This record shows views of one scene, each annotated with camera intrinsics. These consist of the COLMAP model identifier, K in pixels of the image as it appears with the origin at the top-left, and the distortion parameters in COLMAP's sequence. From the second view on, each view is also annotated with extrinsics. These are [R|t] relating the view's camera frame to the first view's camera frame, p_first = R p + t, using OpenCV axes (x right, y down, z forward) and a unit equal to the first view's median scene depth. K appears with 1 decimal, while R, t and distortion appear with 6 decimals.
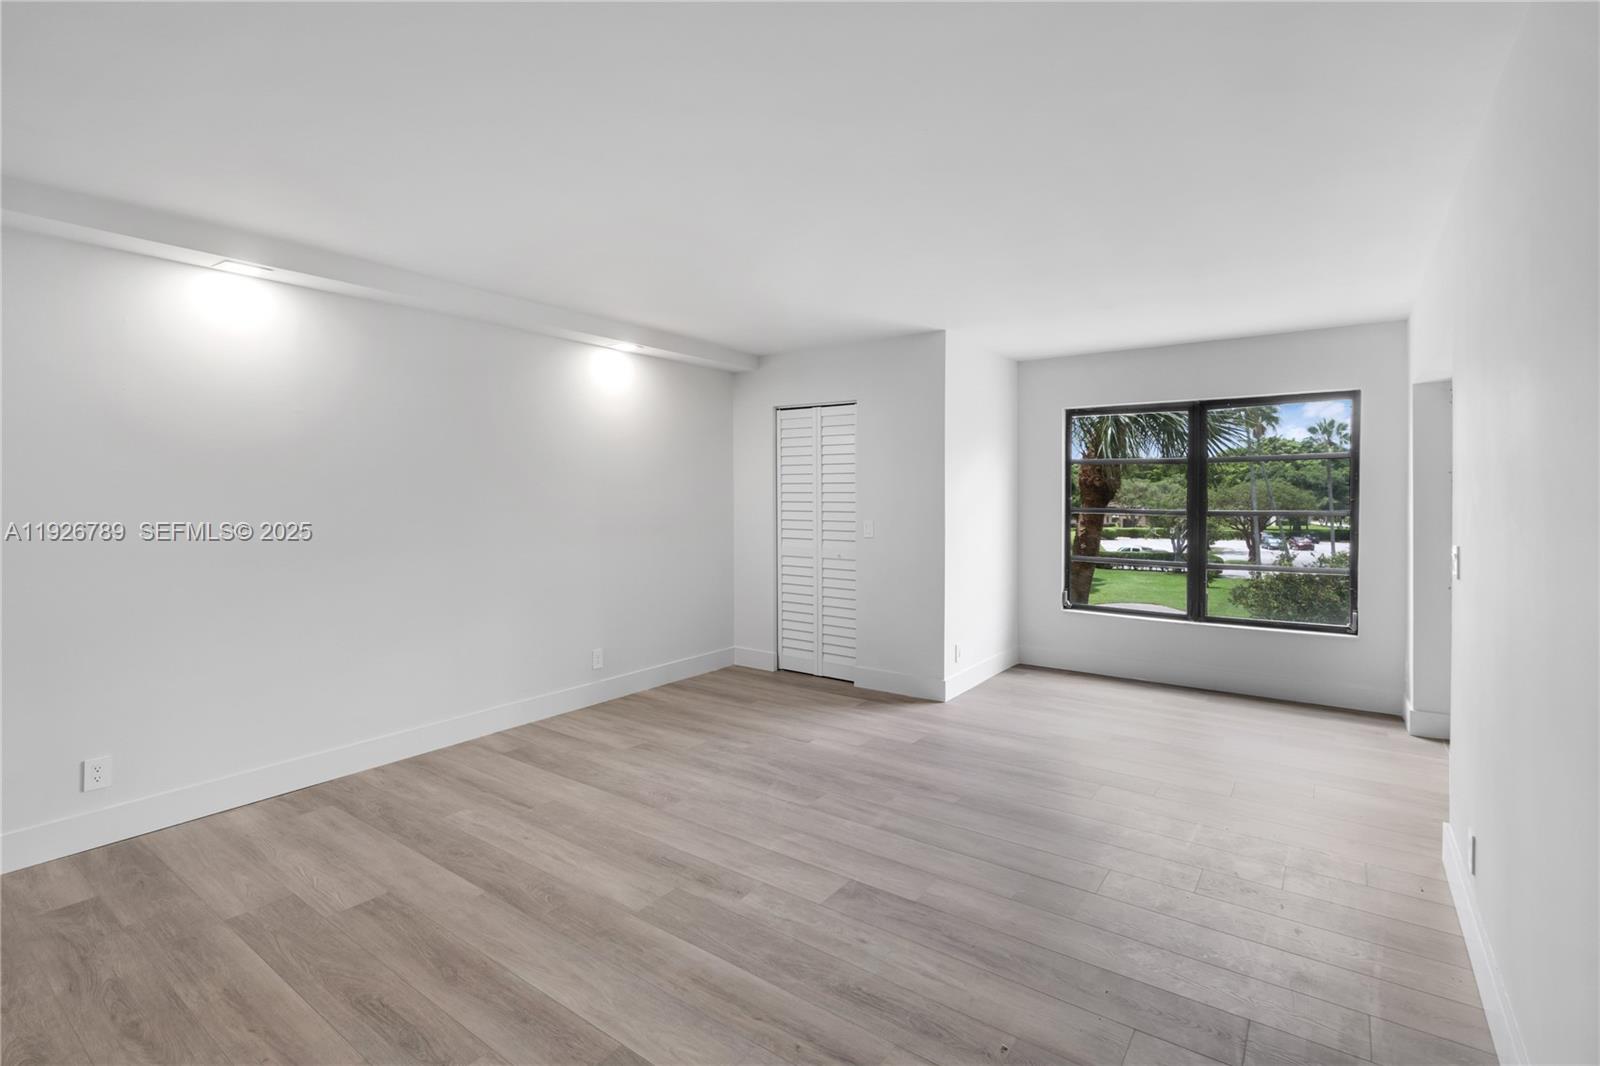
lens RADIAL K [[743.1, 0, 804.9], [0, 743.1, 514.2], [0, 0, 1]] dist [-0.002049, 0.000852]
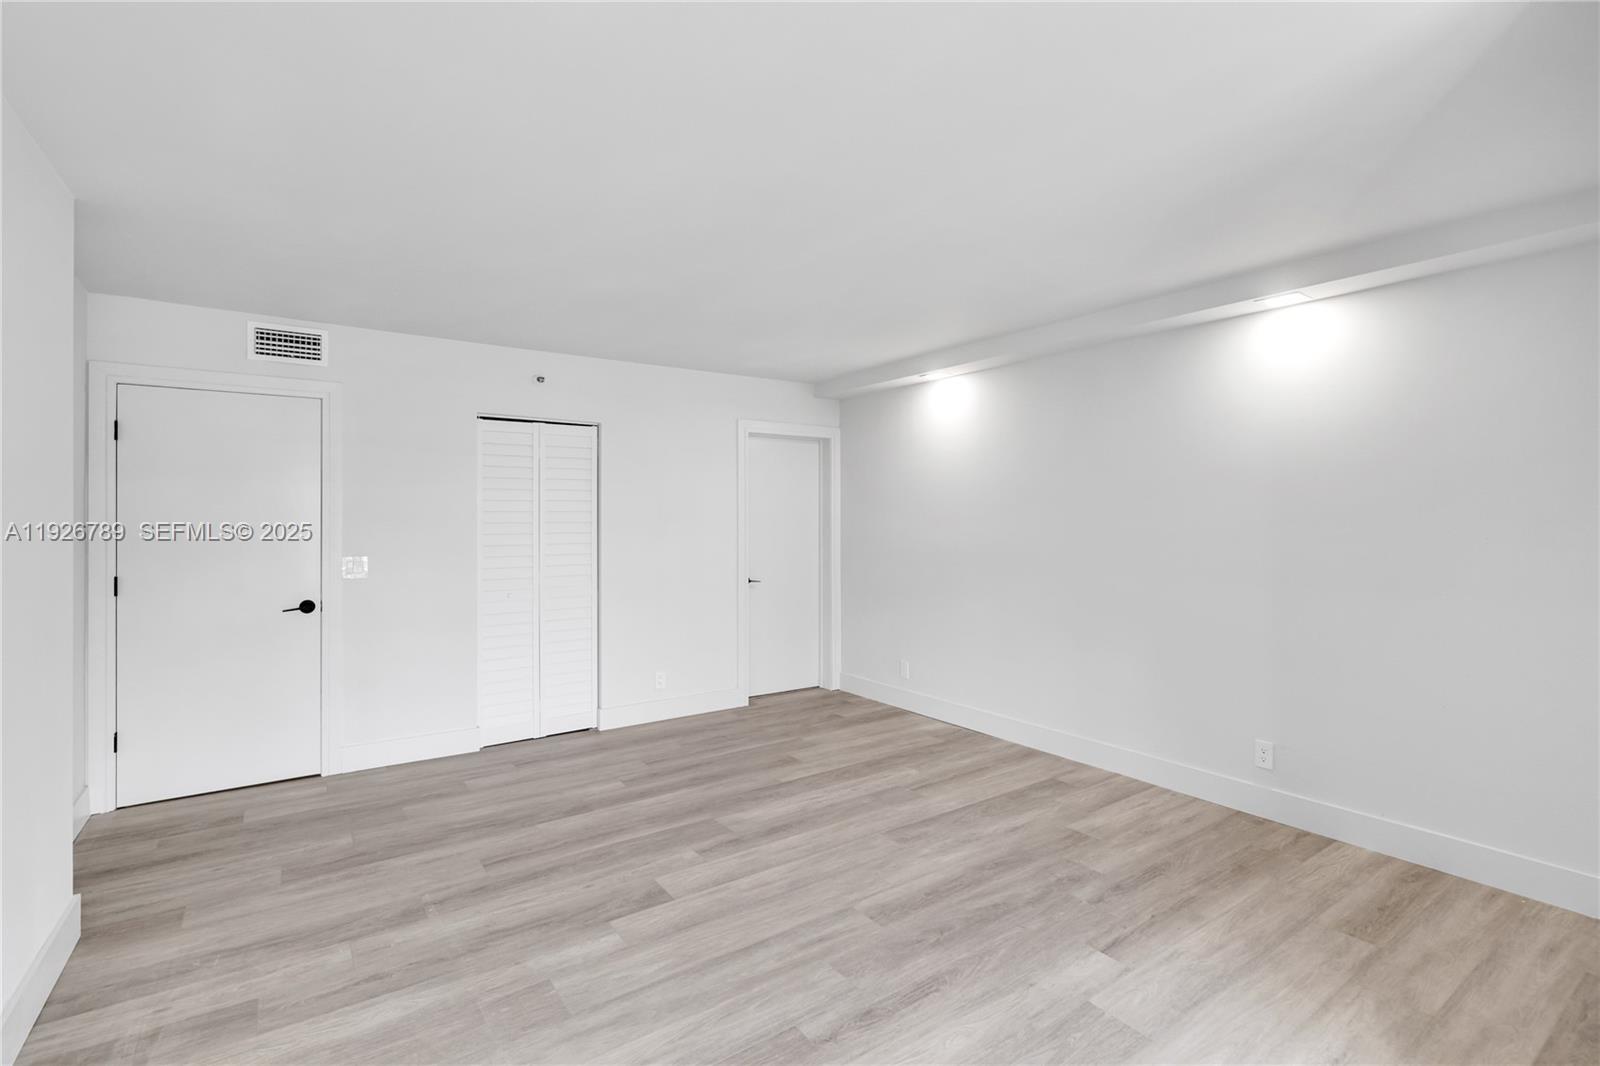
lens RADIAL K [[735.4, 0, 803.6], [0, 735.4, 513.2], [0, 0, 1]] dist [-0.000500, 0.000664]
pose [[-0.324369, -0.006214, -0.945910, 0.774155], [-0.024324, 0.999703, 0.001774, -0.036327], [0.945618, 0.023584, -0.324423, 1.191129]]
